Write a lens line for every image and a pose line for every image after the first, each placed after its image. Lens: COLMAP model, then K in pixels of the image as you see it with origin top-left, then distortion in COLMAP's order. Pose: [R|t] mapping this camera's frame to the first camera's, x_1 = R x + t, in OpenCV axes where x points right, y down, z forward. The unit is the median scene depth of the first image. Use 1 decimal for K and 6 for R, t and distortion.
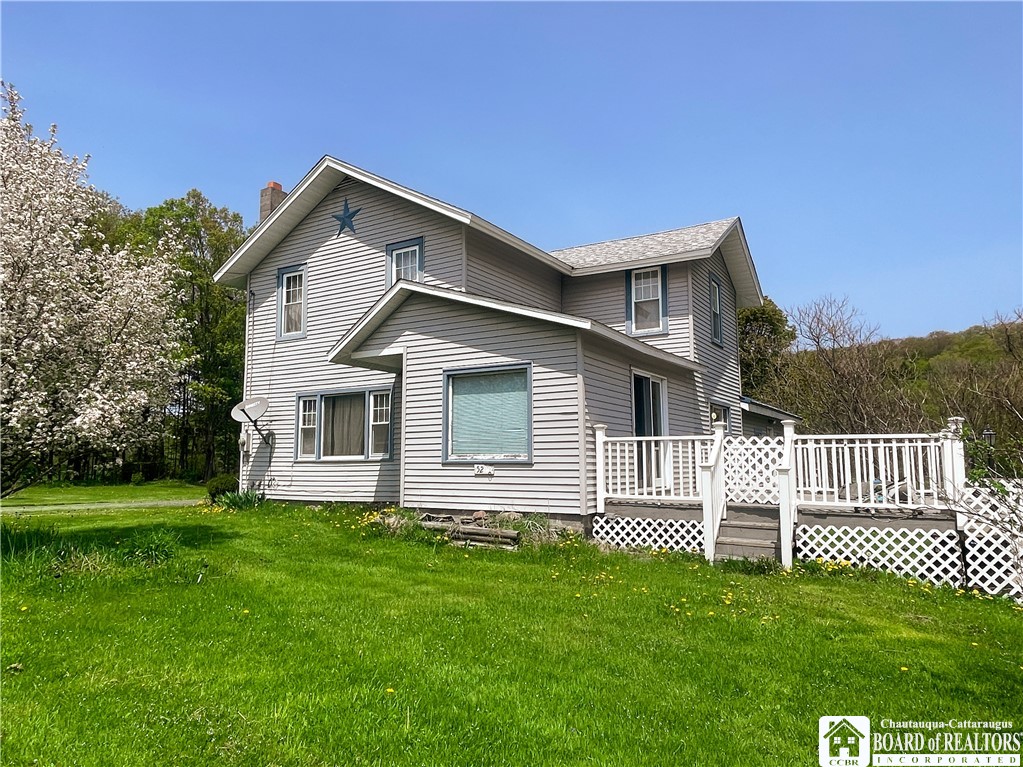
lens RADIAL K [[707.0, 0, 512.1], [0, 707.0, 380.2], [0, 0, 1]] dist [0.002939, -0.002769]
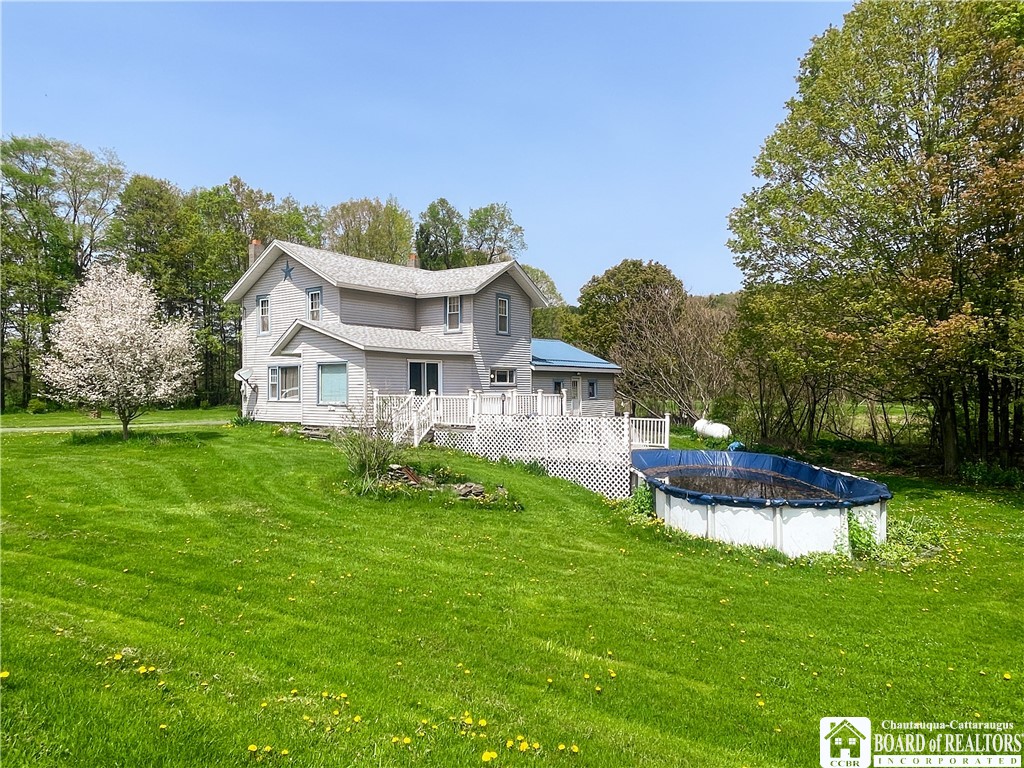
lens RADIAL K [[707.7, 0, 514.2], [0, 707.7, 386.1], [0, 0, 1]] dist [0.002939, -0.002769]
pose [[0.996242, 0.000964, -0.086607, 0.517135], [0.009159, 0.993159, 0.116413, -0.140316], [0.086126, -0.116768, 0.989418, -0.819788]]
